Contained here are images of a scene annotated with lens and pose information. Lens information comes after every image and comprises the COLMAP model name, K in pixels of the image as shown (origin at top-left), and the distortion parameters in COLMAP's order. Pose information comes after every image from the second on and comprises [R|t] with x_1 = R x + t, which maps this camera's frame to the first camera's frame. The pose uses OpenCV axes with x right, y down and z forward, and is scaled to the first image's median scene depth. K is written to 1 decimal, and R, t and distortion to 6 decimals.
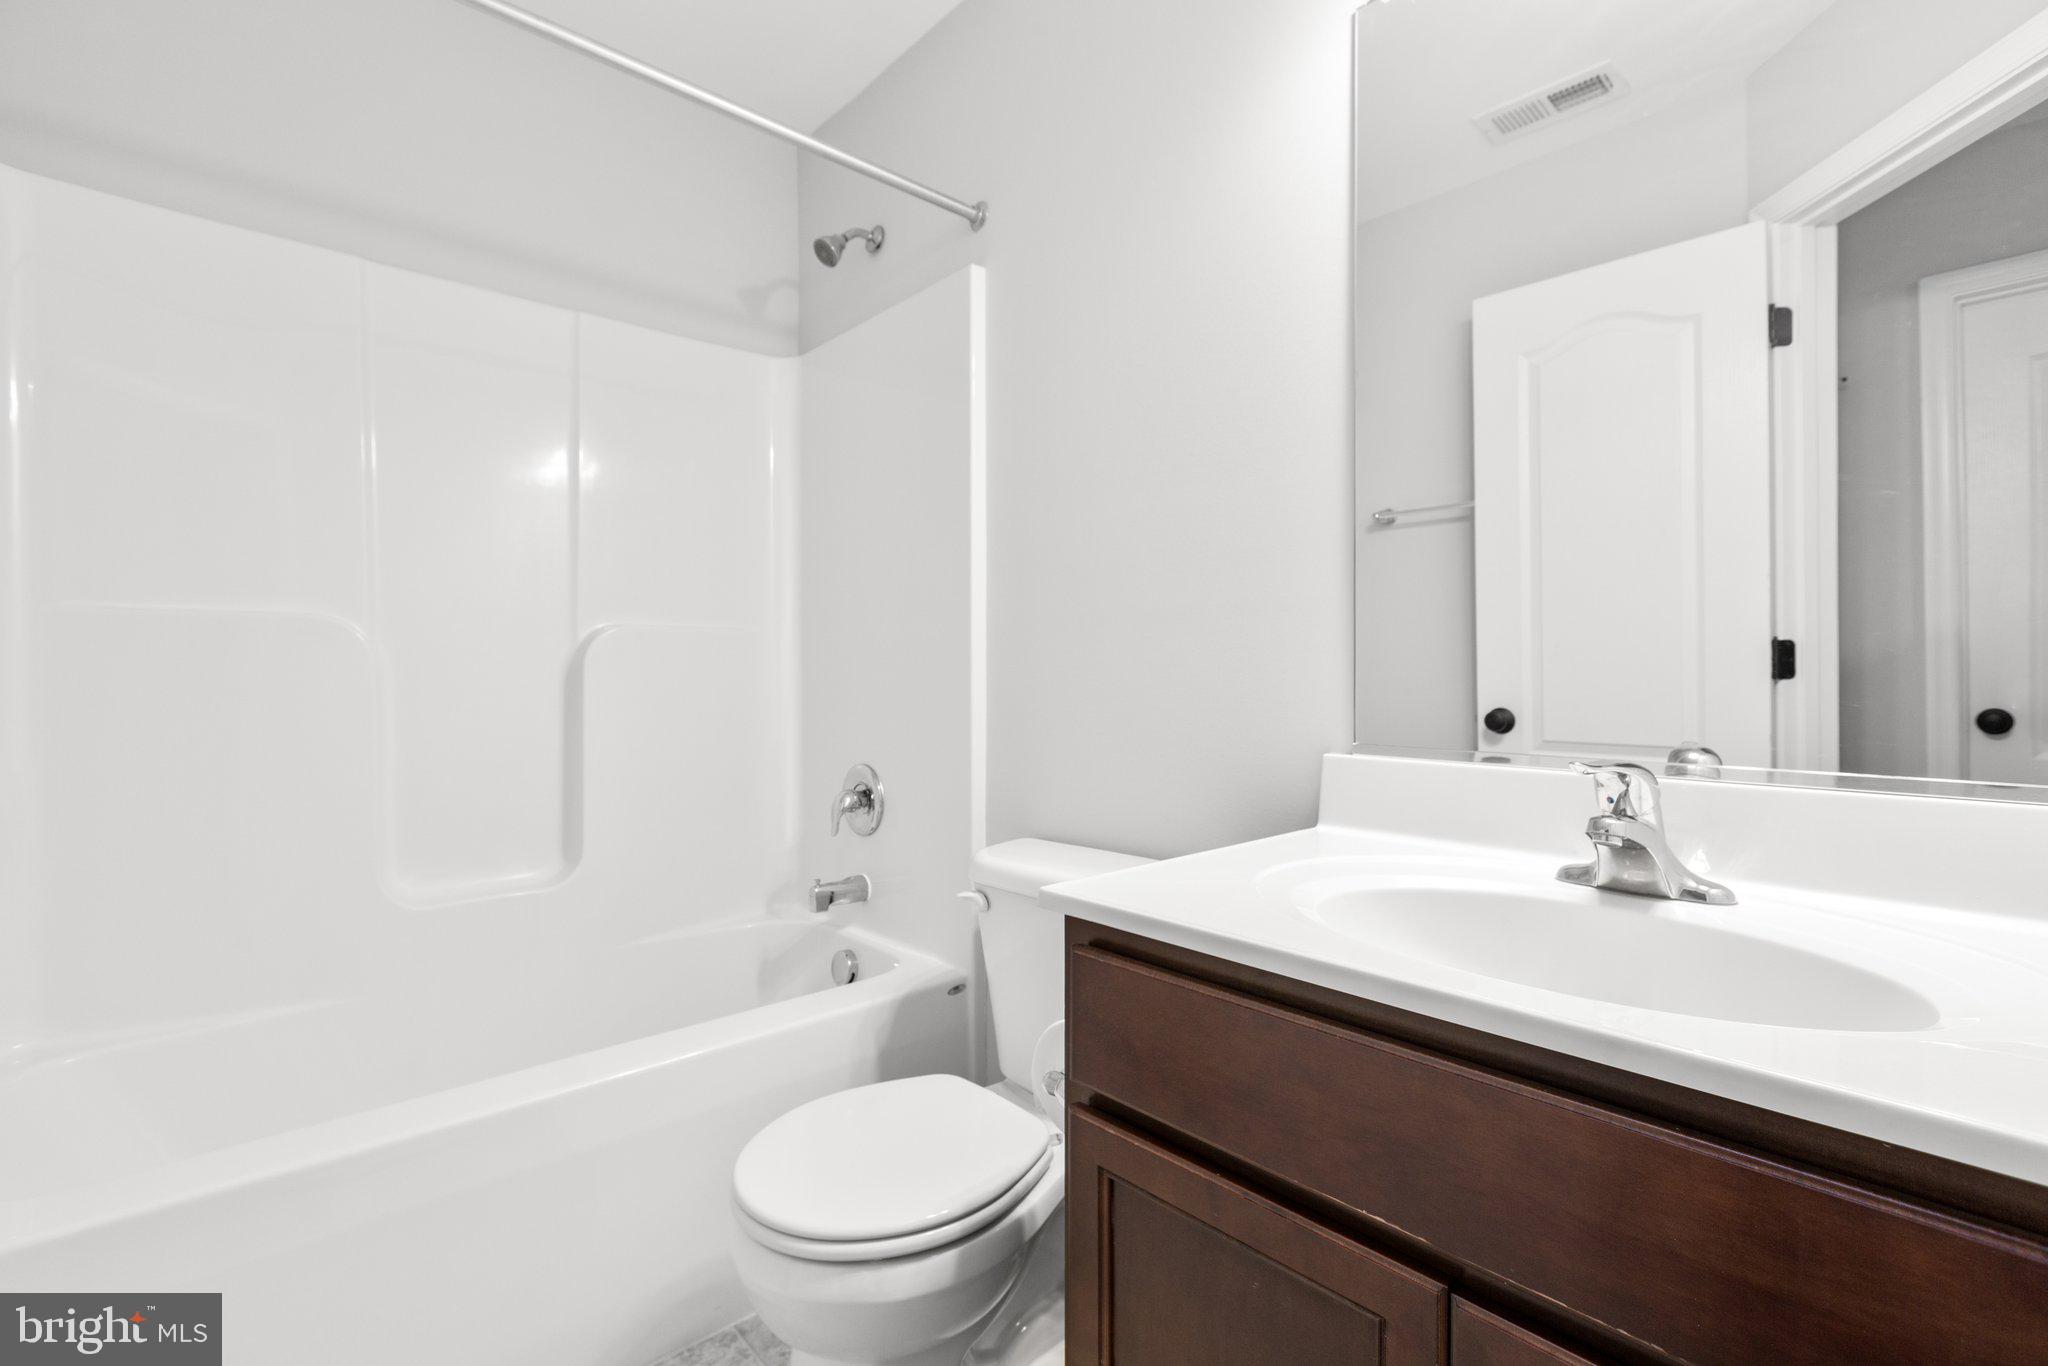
lens RADIAL K [[934.4, 0, 1005.2], [0, 934.4, 678.3], [0, 0, 1]] dist [-0.001656, -0.000640]
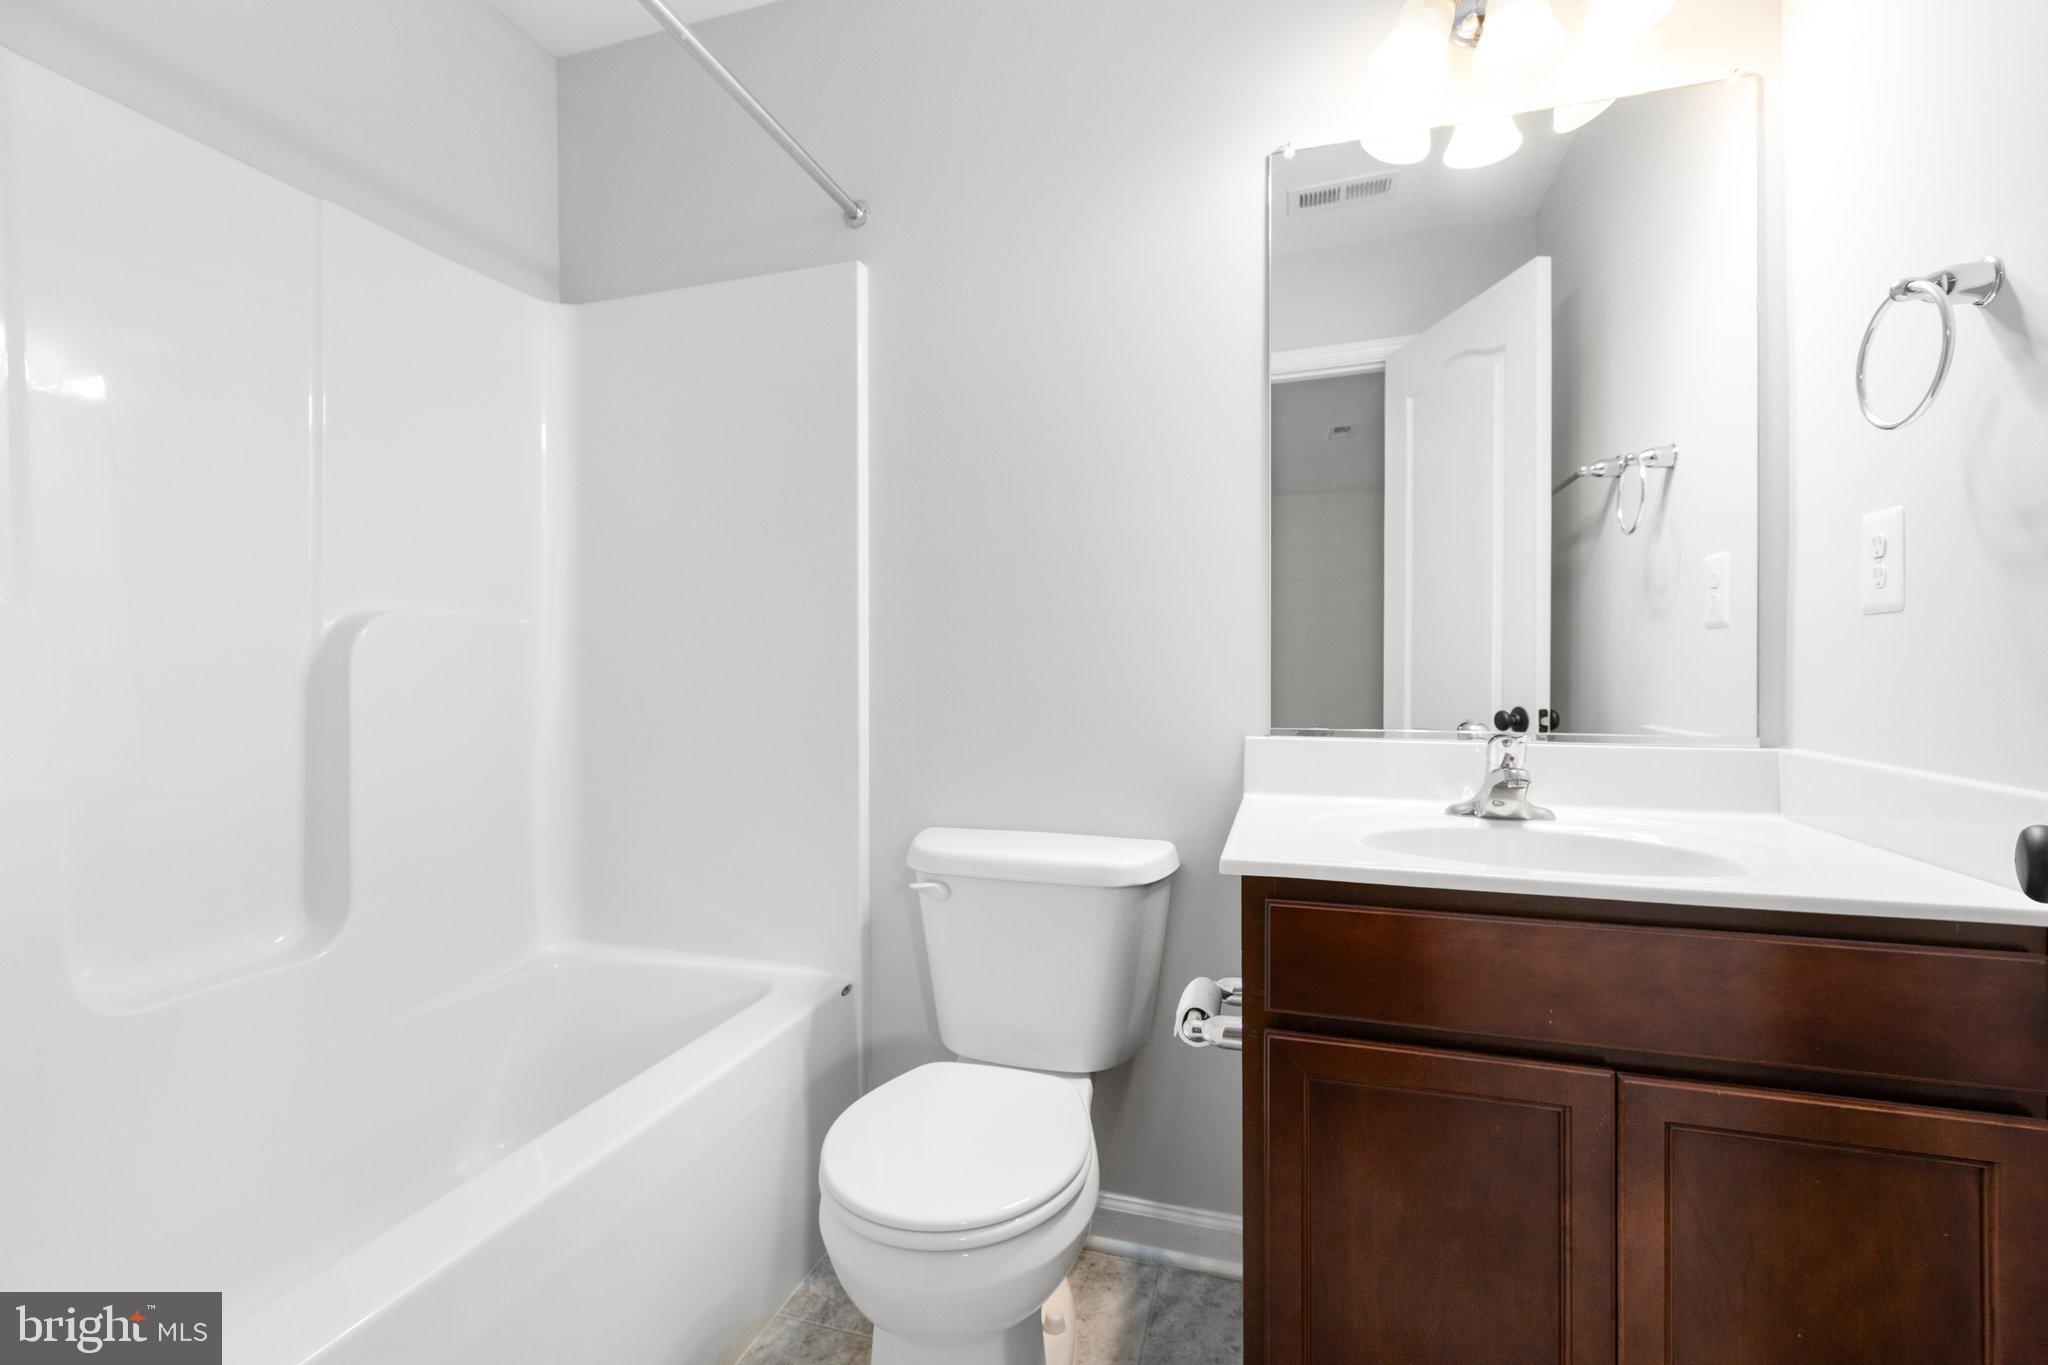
lens RADIAL K [[922.3, 0, 1010.4], [0, 922.3, 684.7], [0, 0, 1]] dist [-0.000787, -0.000932]
pose [[0.857619, -0.012922, 0.514123, -0.437101], [0.005270, 0.999853, 0.016338, -0.008042], [-0.514259, -0.011302, 0.857561, 0.079253]]
